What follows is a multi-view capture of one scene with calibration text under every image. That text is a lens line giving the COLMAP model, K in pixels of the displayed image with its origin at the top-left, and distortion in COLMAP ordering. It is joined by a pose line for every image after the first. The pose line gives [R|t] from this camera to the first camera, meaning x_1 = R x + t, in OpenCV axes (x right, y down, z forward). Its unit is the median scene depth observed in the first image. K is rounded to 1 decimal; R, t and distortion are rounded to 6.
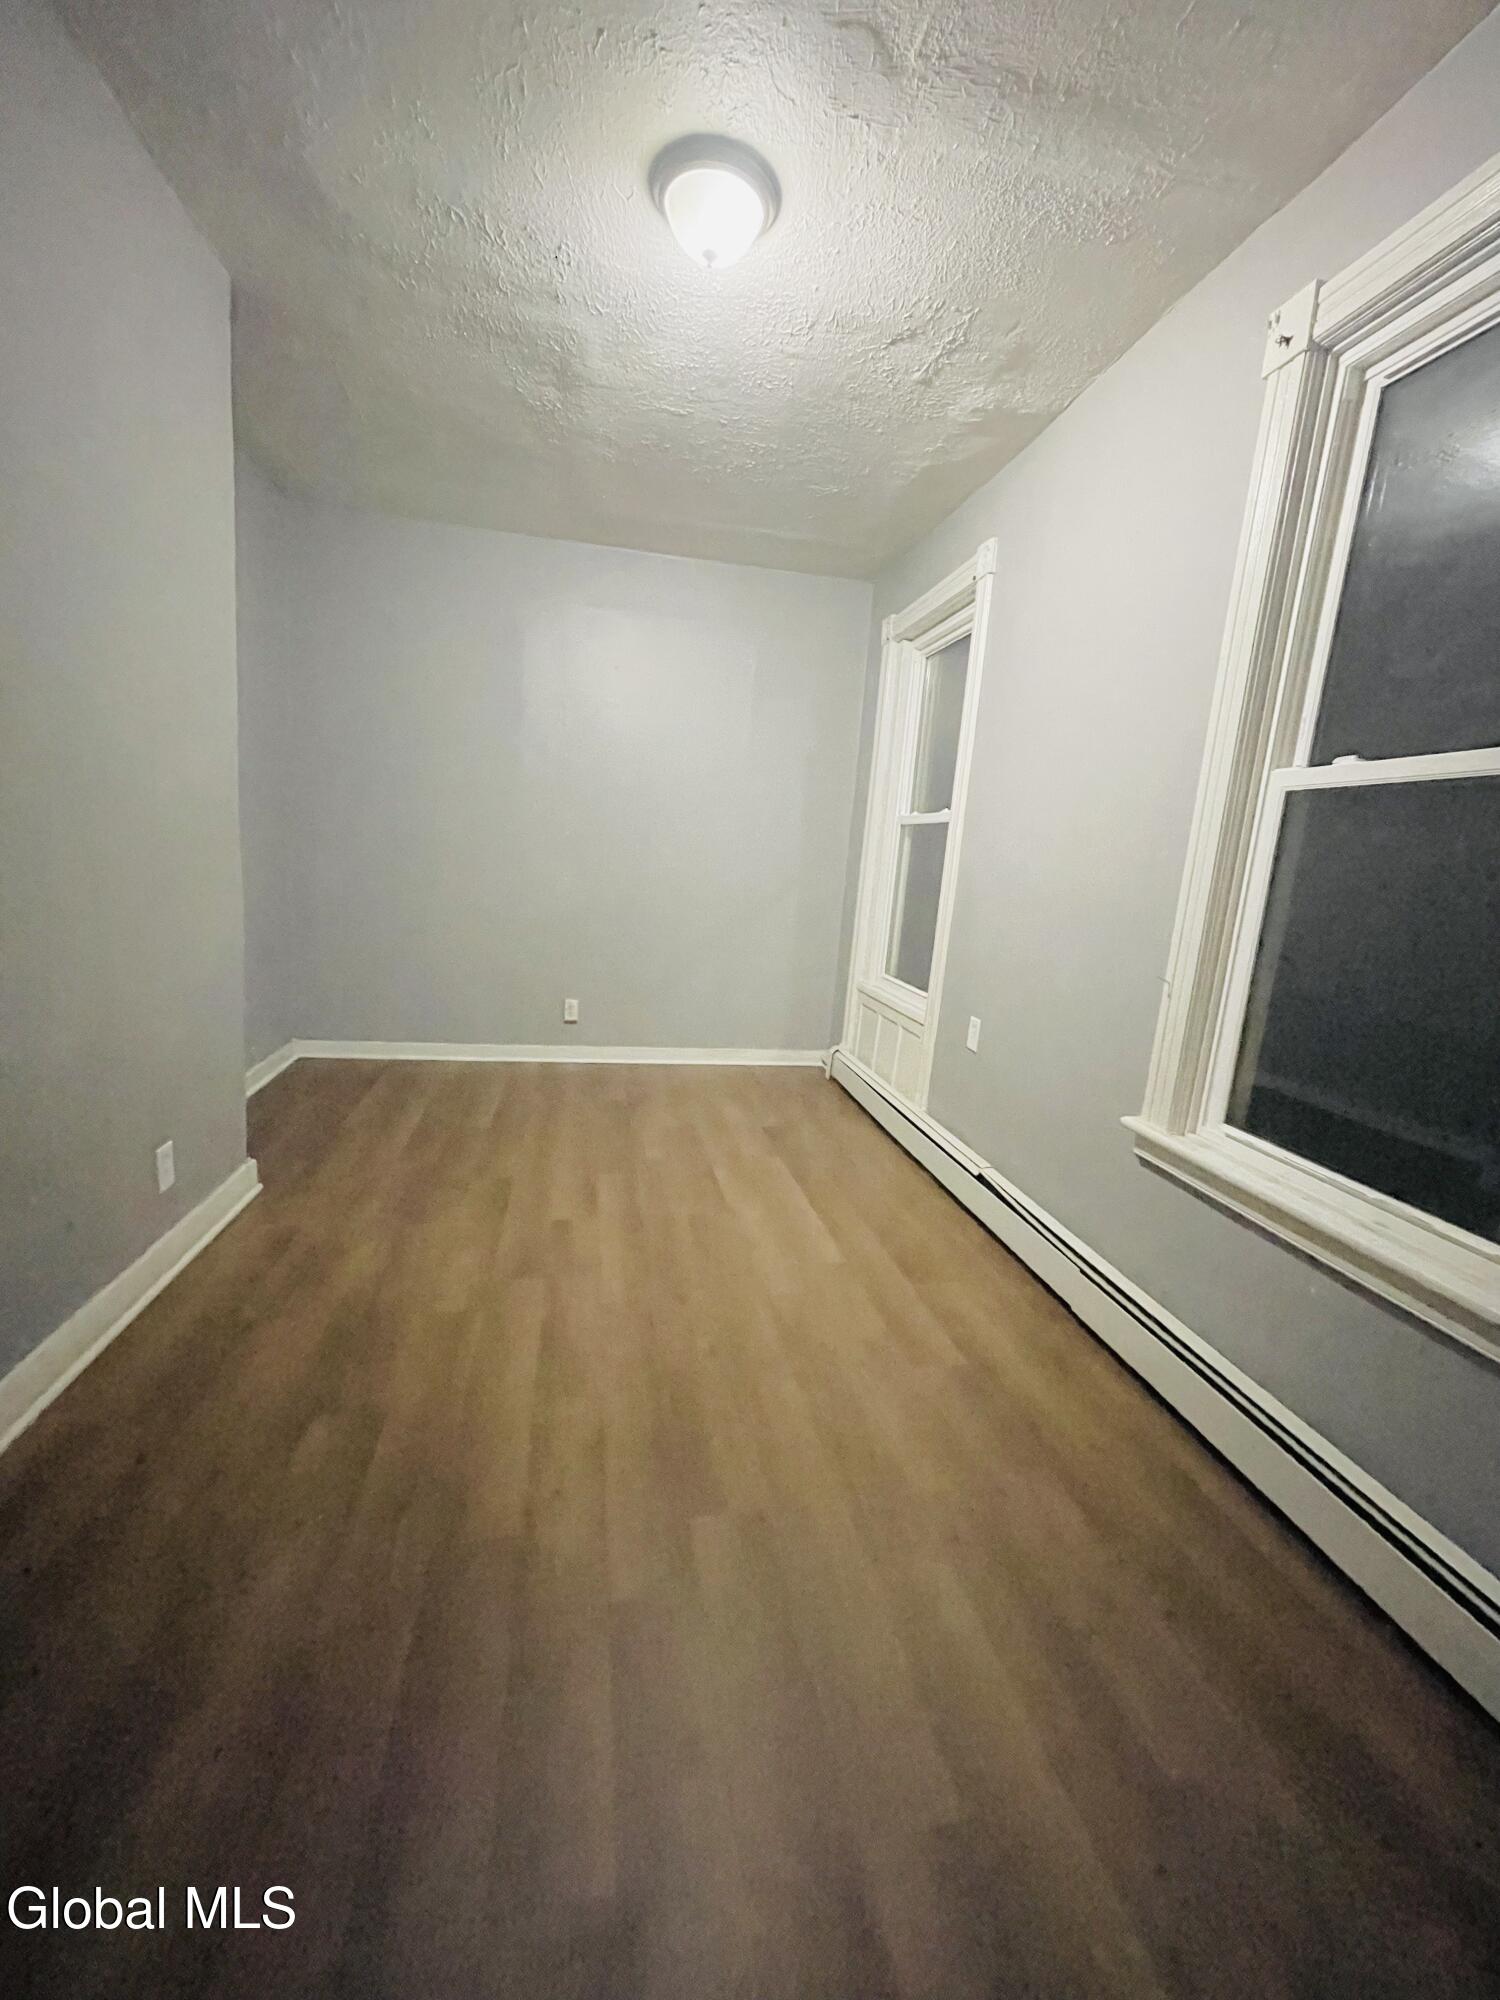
lens RADIAL K [[804.5, 0, 759.2], [0, 804.5, 999.9], [0, 0, 1]] dist [0.000600, 0.000232]
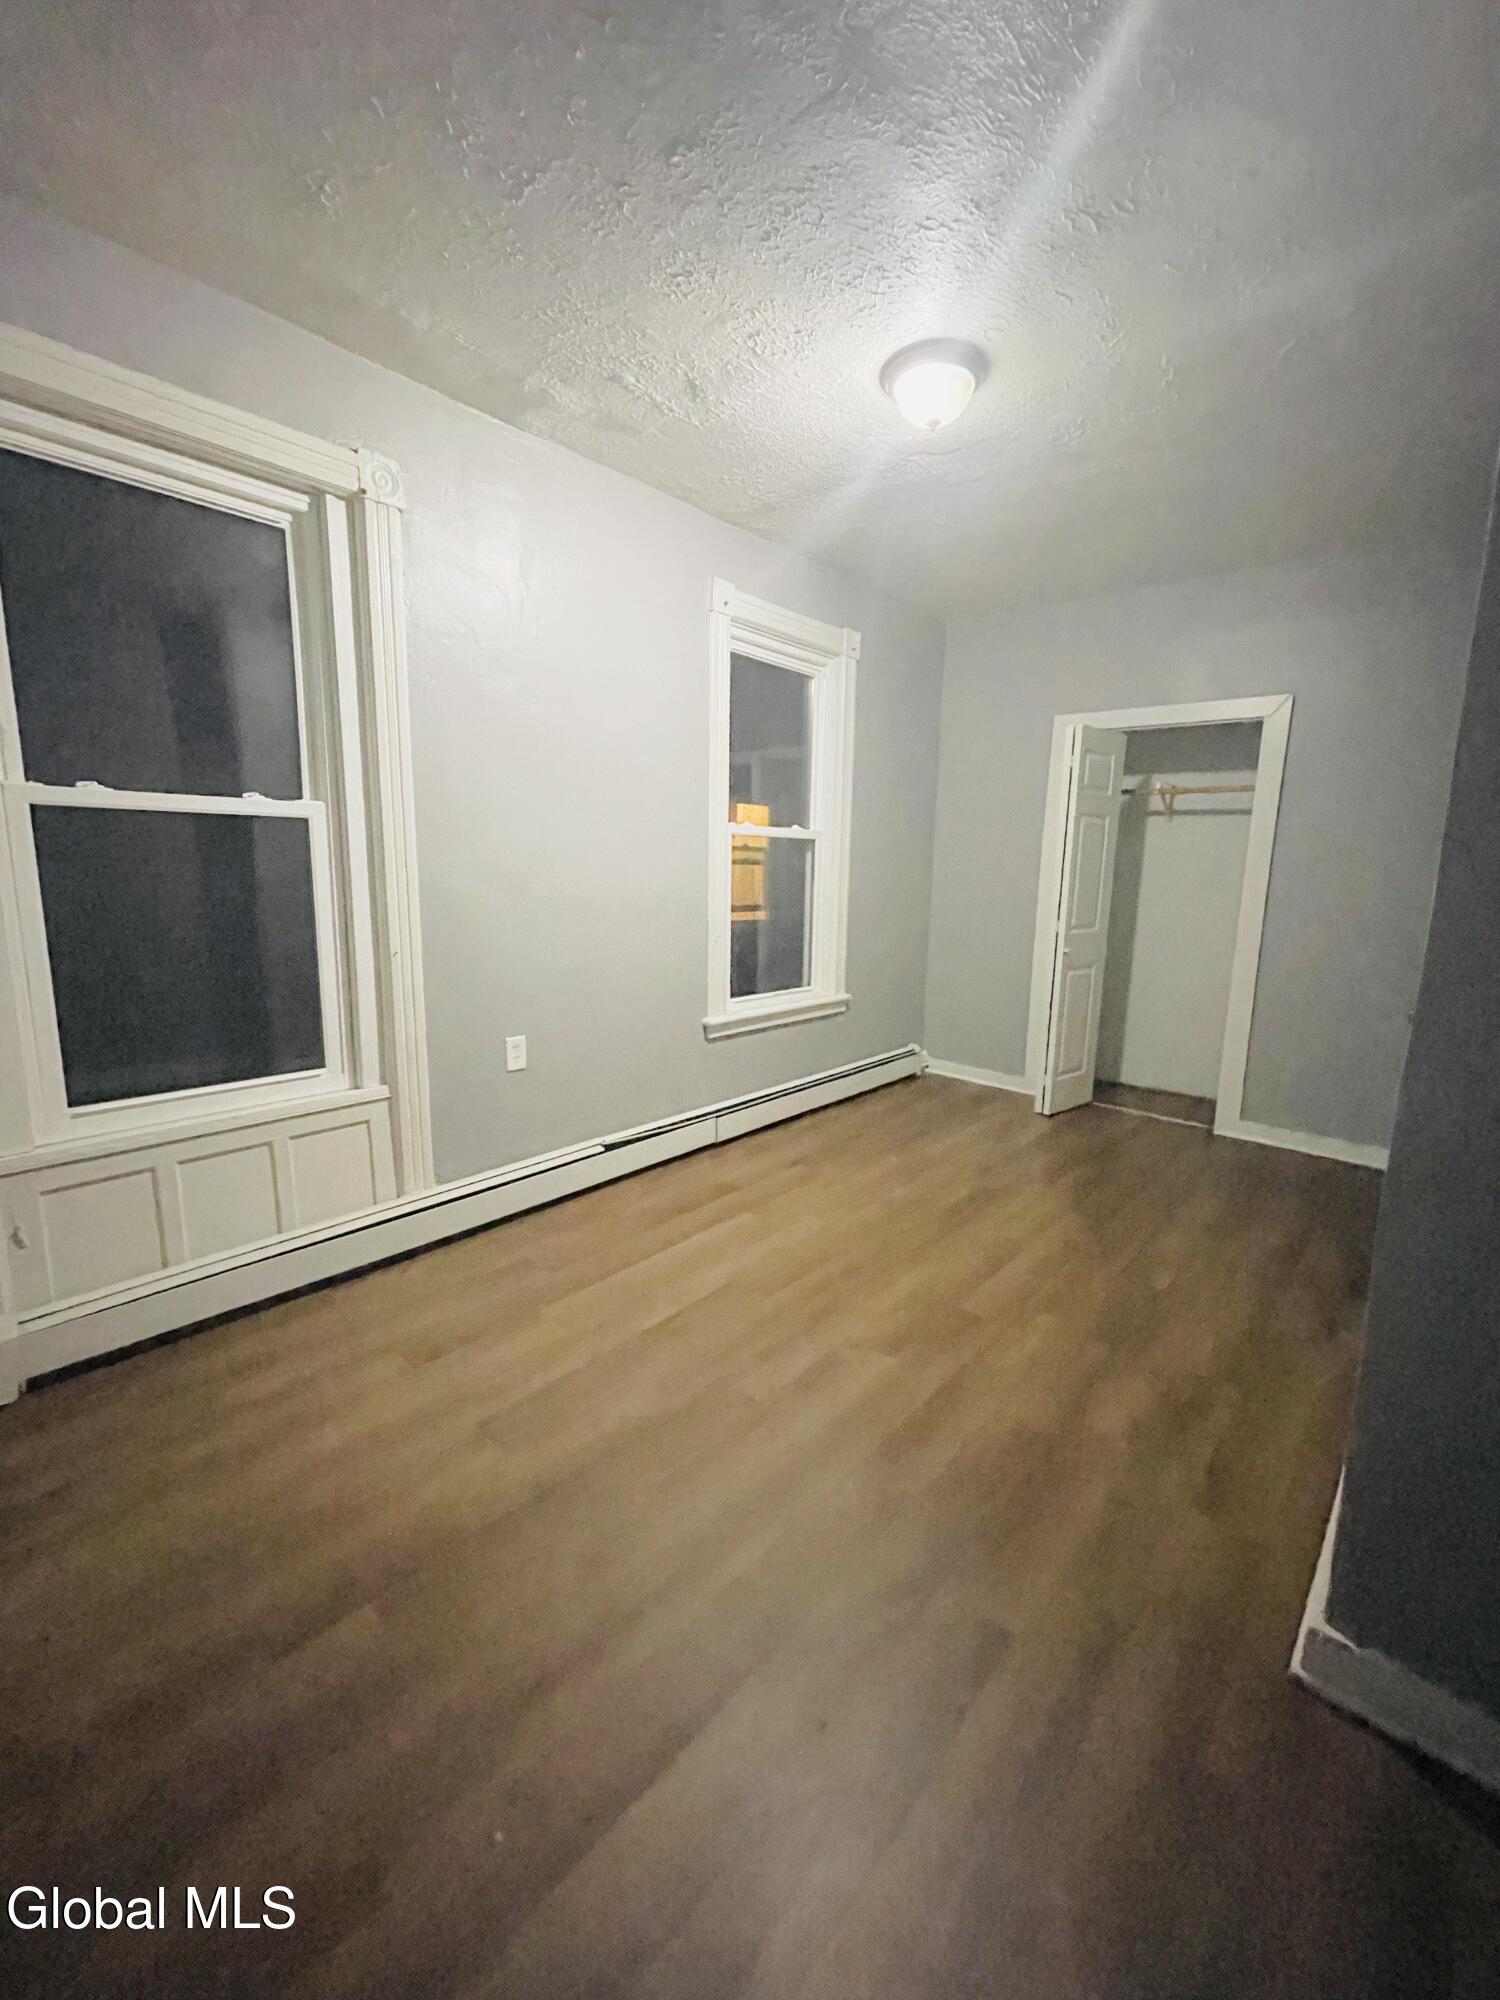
lens RADIAL K [[804.5, 0, 759.2], [0, 804.5, 999.9], [0, 0, 1]] dist [0.000600, 0.000232]
pose [[-0.596979, -0.226108, 0.769734, -0.832206], [0.074434, 0.939712, 0.333767, -0.416781], [-0.798796, 0.256546, -0.544159, 1.671455]]
